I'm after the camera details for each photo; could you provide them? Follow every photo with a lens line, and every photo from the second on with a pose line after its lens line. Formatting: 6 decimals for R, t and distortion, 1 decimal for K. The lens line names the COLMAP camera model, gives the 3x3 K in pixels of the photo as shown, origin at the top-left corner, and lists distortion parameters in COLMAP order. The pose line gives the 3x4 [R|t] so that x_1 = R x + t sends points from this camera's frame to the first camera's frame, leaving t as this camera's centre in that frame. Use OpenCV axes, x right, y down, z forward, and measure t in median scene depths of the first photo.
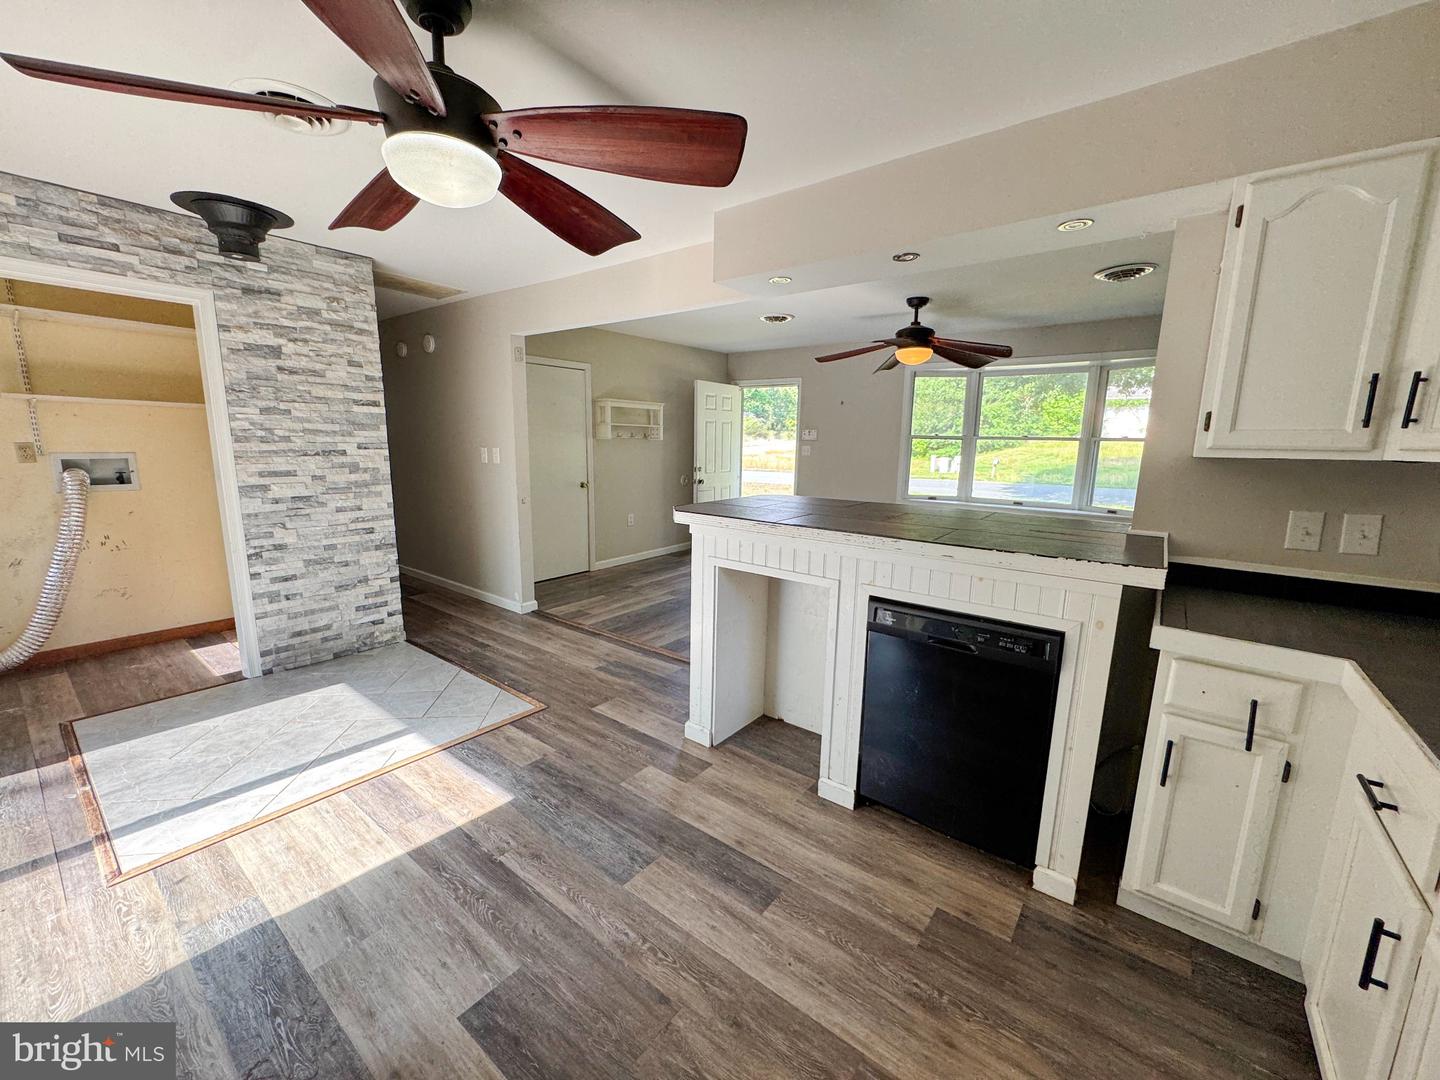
lens RADIAL K [[577.3, 0, 717.7], [0, 577.3, 539.3], [0, 0, 1]] dist [-0.002355, 0.000049]
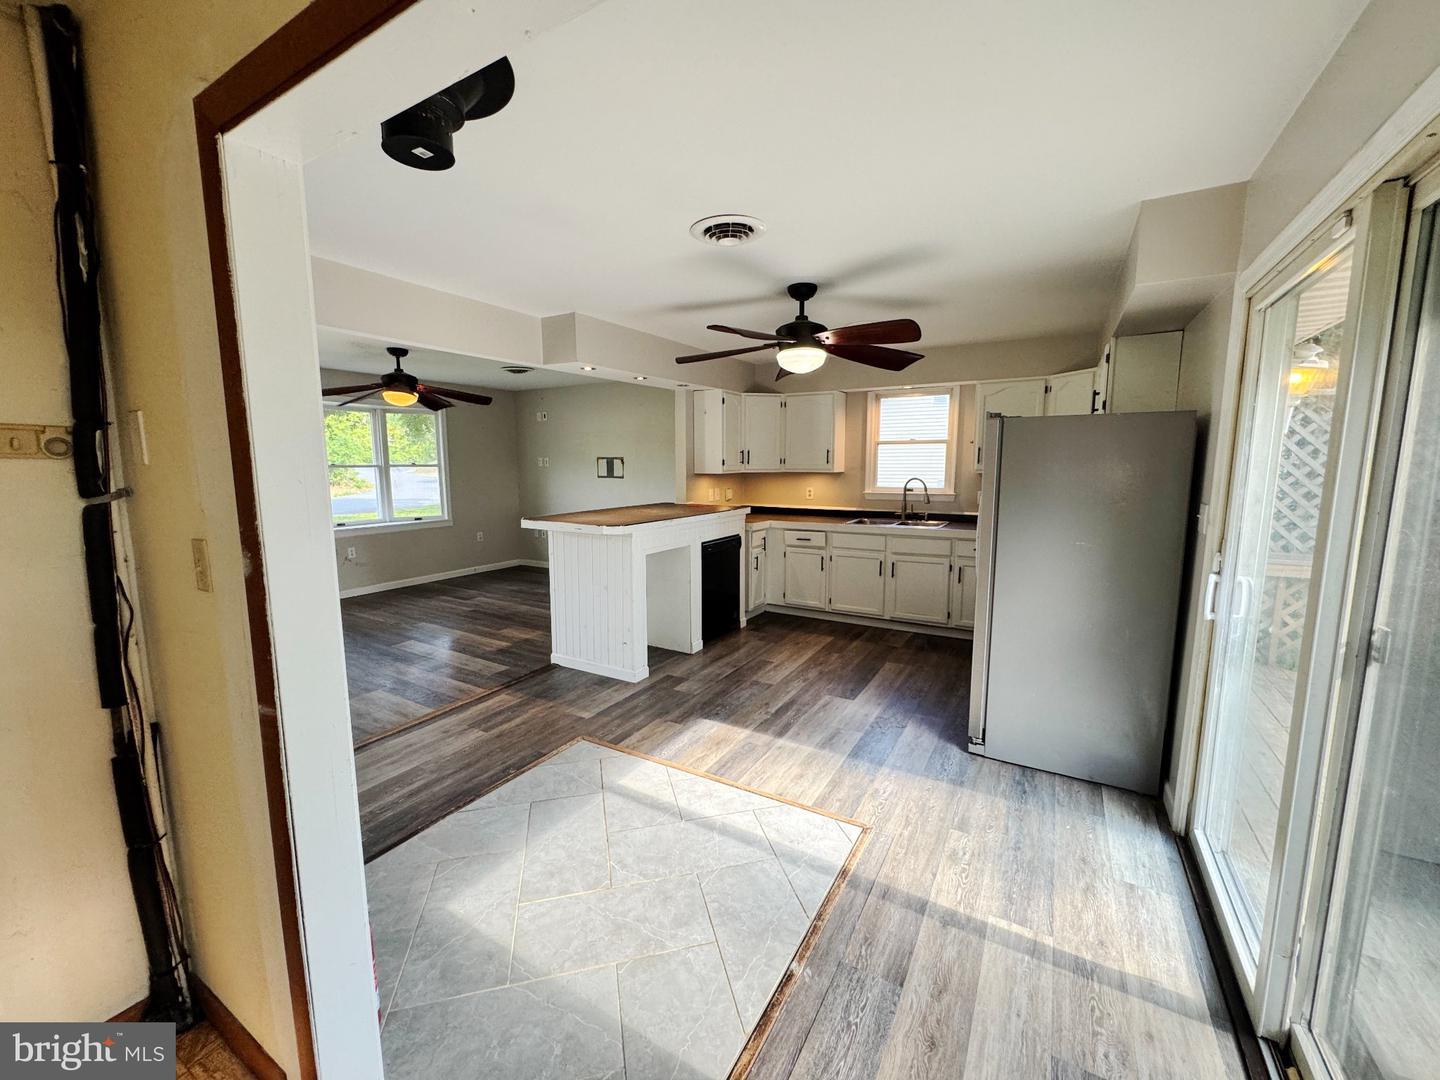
lens RADIAL K [[577.3, 0, 719.1], [0, 577.3, 539.5], [0, 0, 1]] dist [-0.002355, 0.000049]
pose [[-0.127767, -0.148516, 0.980622, -1.304575], [0.175461, 0.969745, 0.169730, -0.188563], [-0.976160, 0.193747, -0.097842, 0.795917]]
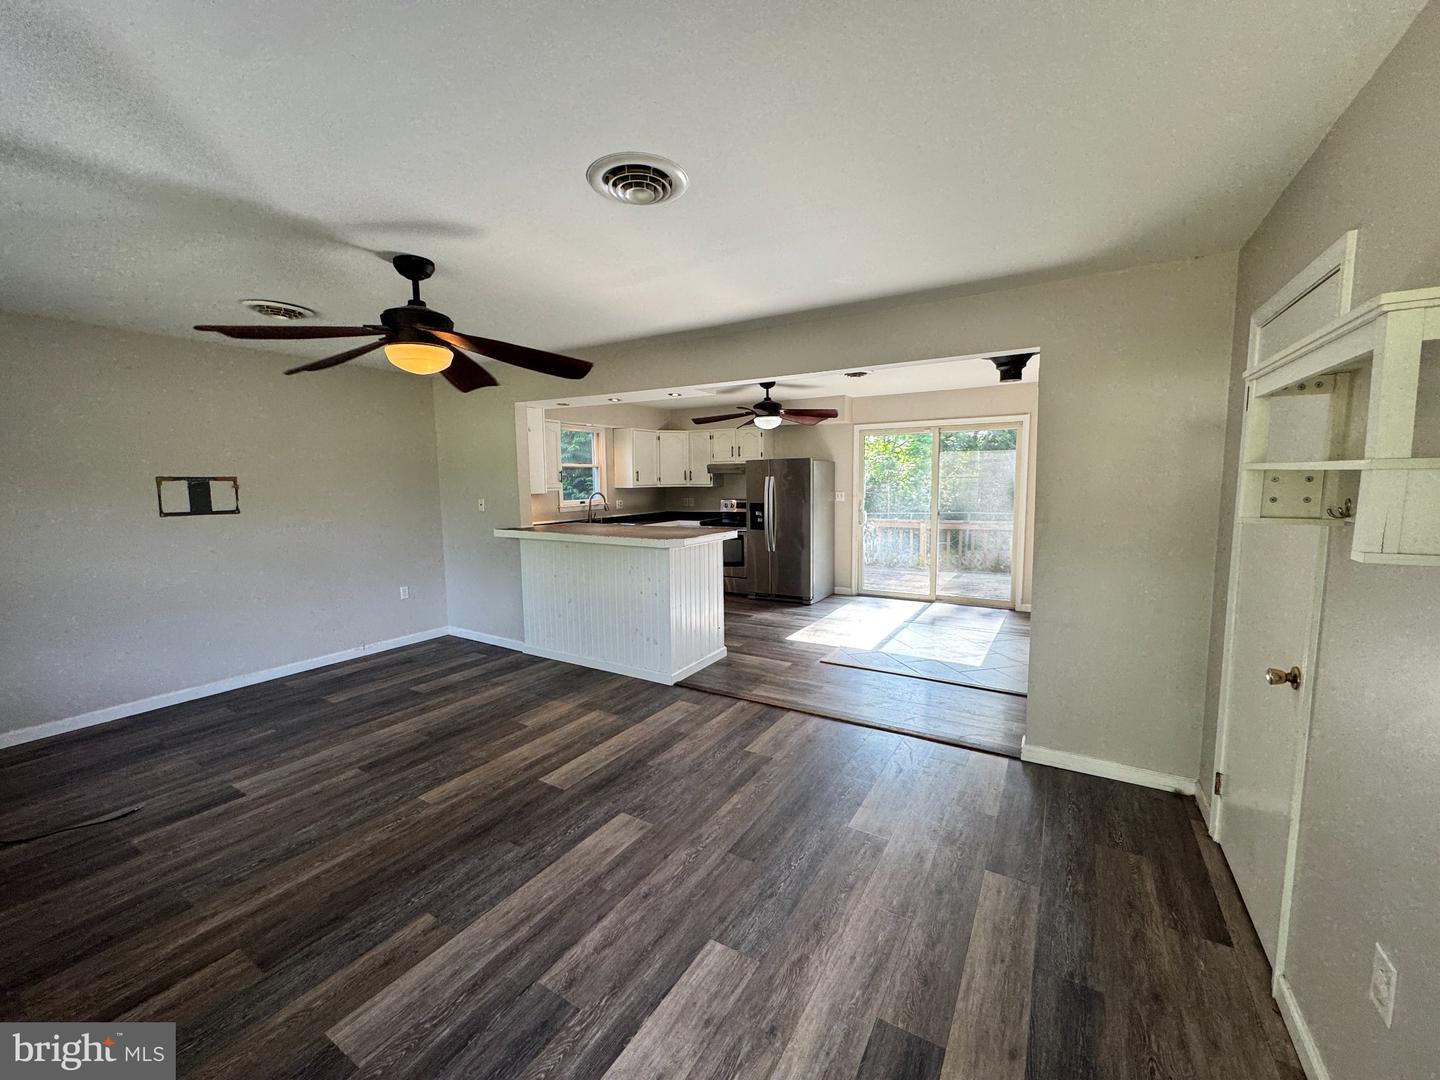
lens RADIAL K [[577.3, 0, 721.0], [0, 577.3, 542.5], [0, 0, 1]] dist [-0.002355, 0.000049]
pose [[-0.992594, 0.006973, -0.121282, 0.159047], [-0.027790, 0.958845, 0.282567, -0.452222], [0.118261, 0.283845, -0.951549, 2.371886]]
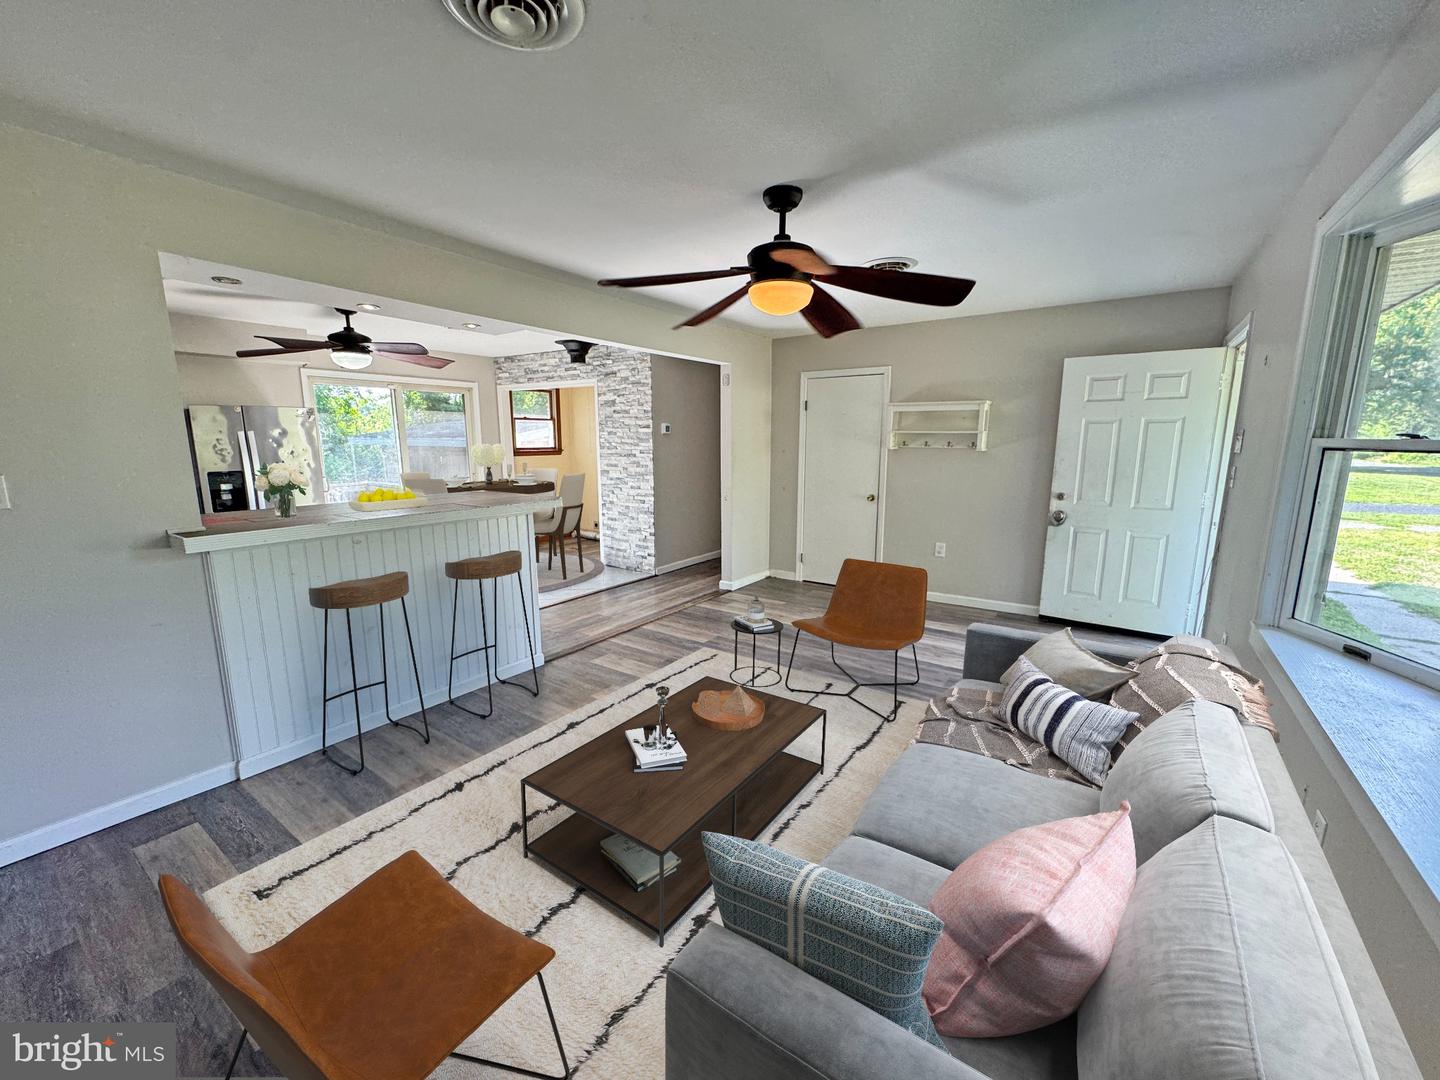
lens RADIAL K [[577.3, 0, 716.0], [0, 577.3, 533.0], [0, 0, 1]] dist [-0.002355, 0.000049]
pose [[0.058938, 0.145957, -0.987534, 1.333440], [-0.176830, 0.975136, 0.133571, -0.231915], [0.982475, 0.166753, 0.083282, 1.330253]]
